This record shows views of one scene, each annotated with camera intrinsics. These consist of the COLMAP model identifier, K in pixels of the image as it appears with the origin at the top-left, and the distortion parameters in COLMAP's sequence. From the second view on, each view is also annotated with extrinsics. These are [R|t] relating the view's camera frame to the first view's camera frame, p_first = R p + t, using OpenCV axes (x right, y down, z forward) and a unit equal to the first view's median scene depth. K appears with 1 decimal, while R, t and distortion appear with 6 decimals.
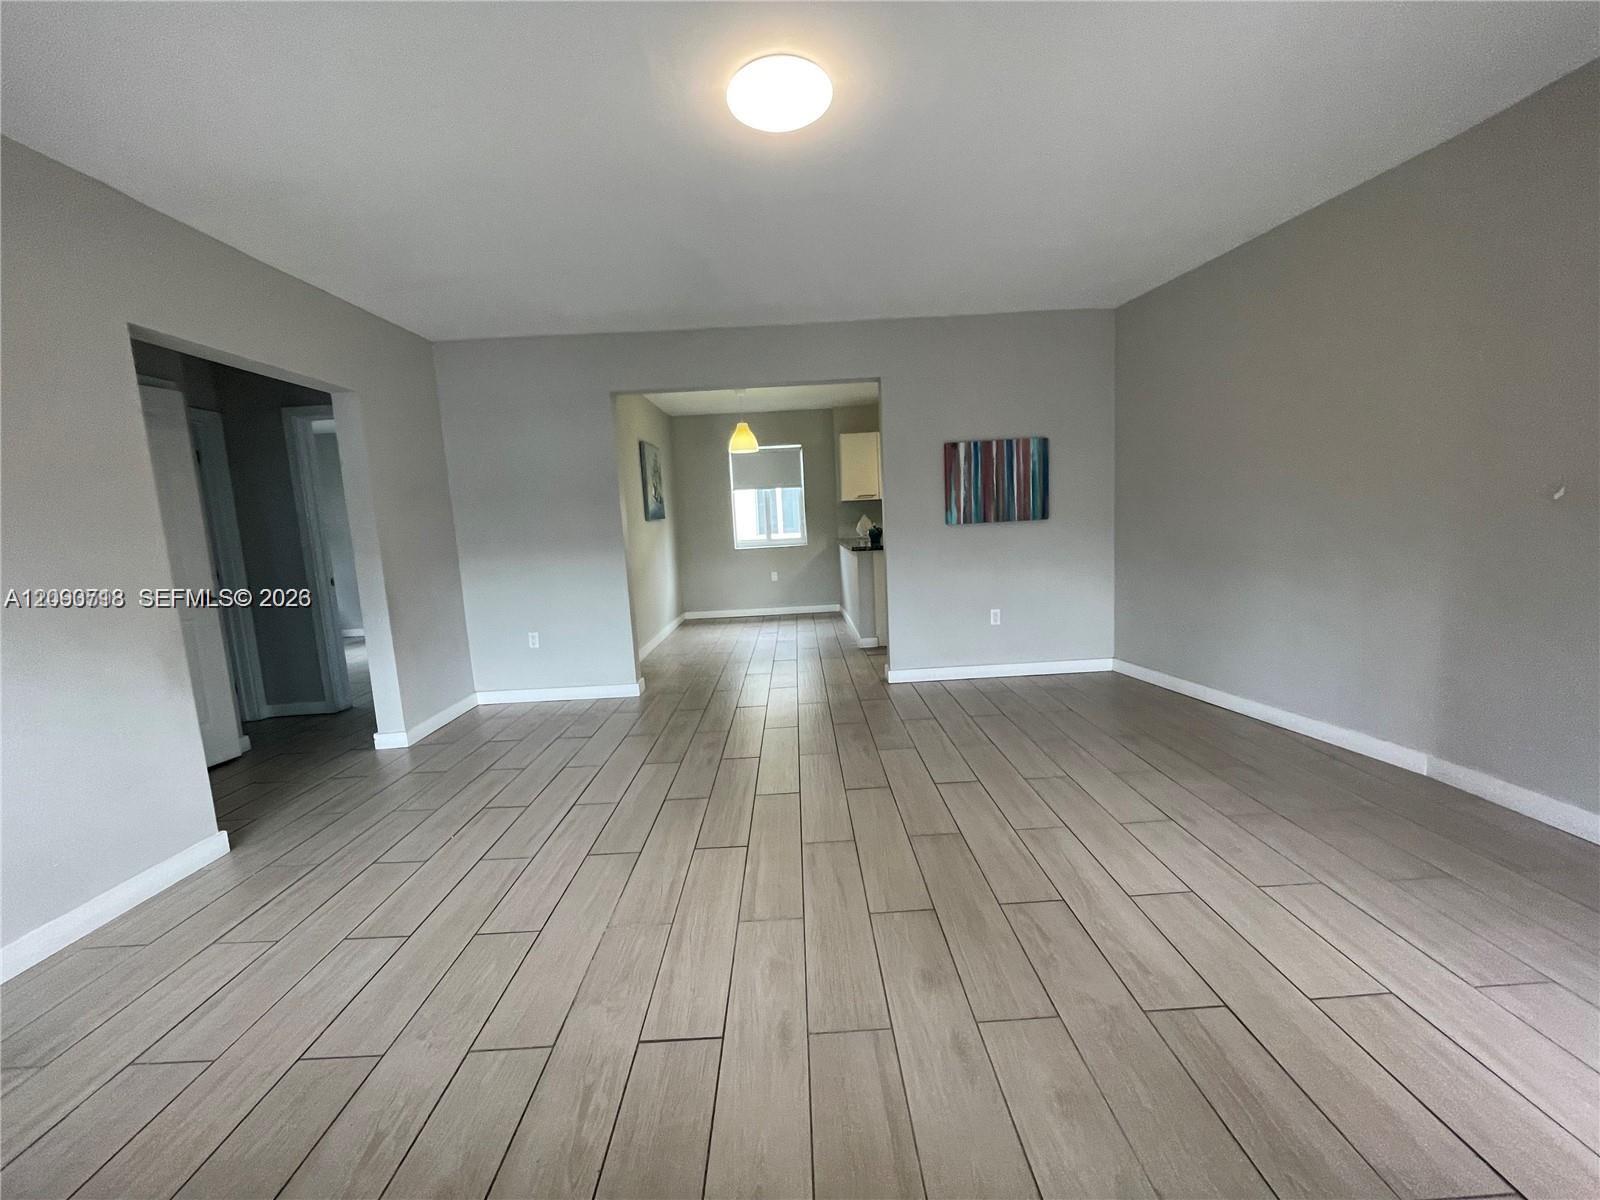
lens RADIAL K [[646.7, 0, 806.0], [0, 646.7, 594.9], [0, 0, 1]] dist [-0.000752, -0.000183]
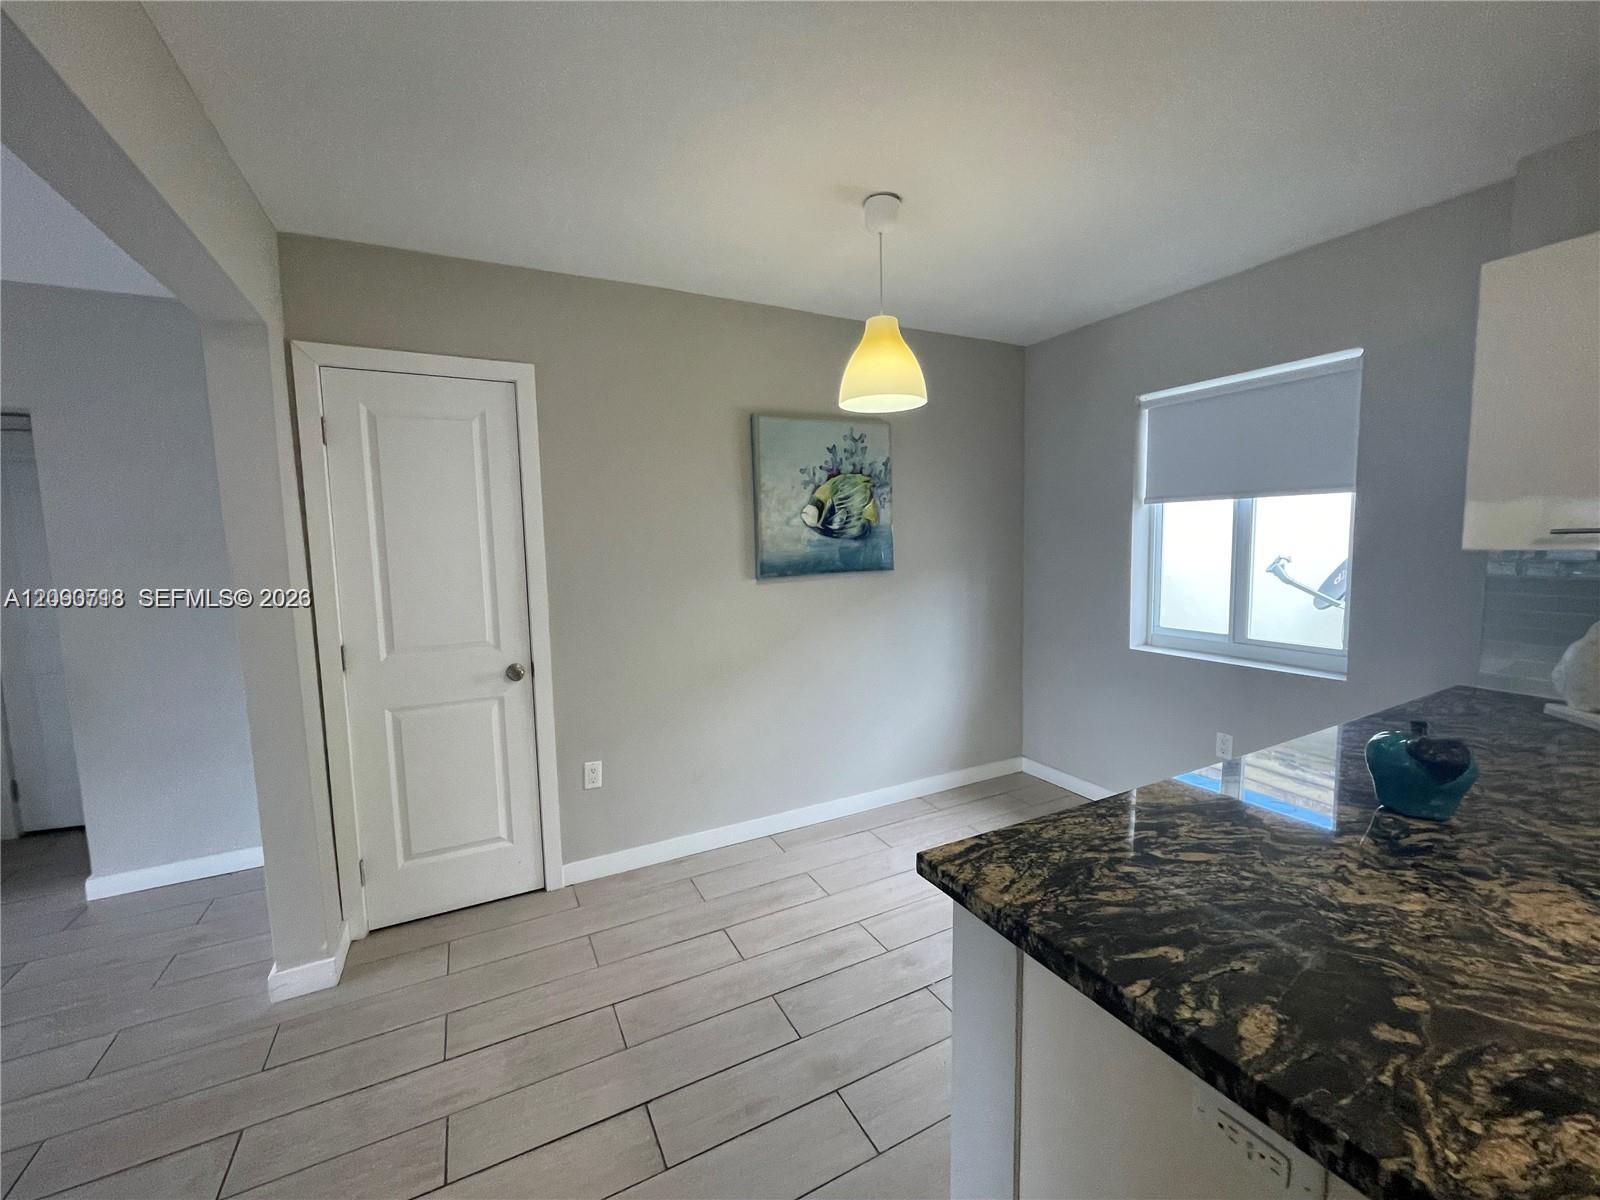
lens RADIAL K [[646.7, 0, 800.9], [0, 646.7, 600.7], [0, 0, 1]] dist [-0.000752, -0.000183]
pose [[0.453432, 0.117774, -0.883475, 0.276209], [-0.104035, 0.991449, 0.078772, -0.199387], [0.885198, 0.056195, 0.461808, 1.153581]]
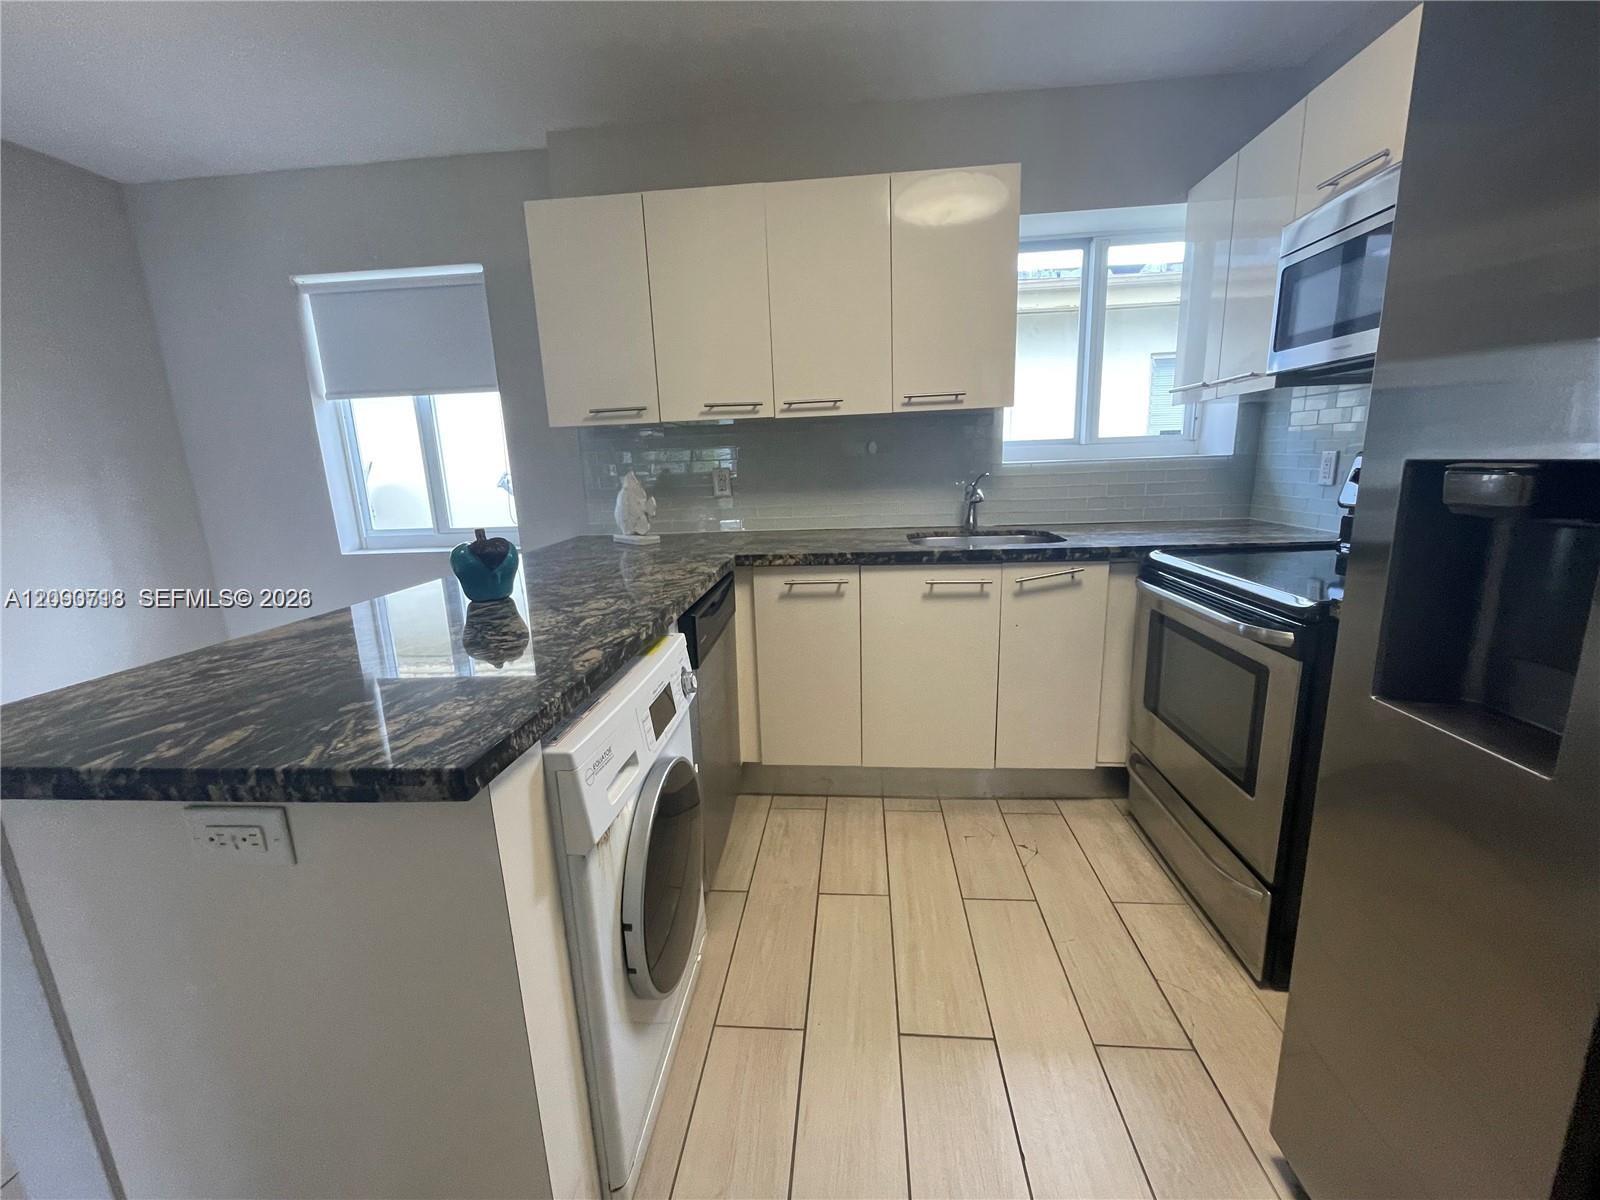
lens RADIAL K [[646.7, 0, 801.0], [0, 646.7, 600.9], [0, 0, 1]] dist [-0.000752, -0.000183]
pose [[0.995059, 0.027002, -0.095548, 0.369122], [-0.017470, 0.994911, 0.099229, -0.154169], [0.097741, -0.097069, 0.990467, 1.175030]]
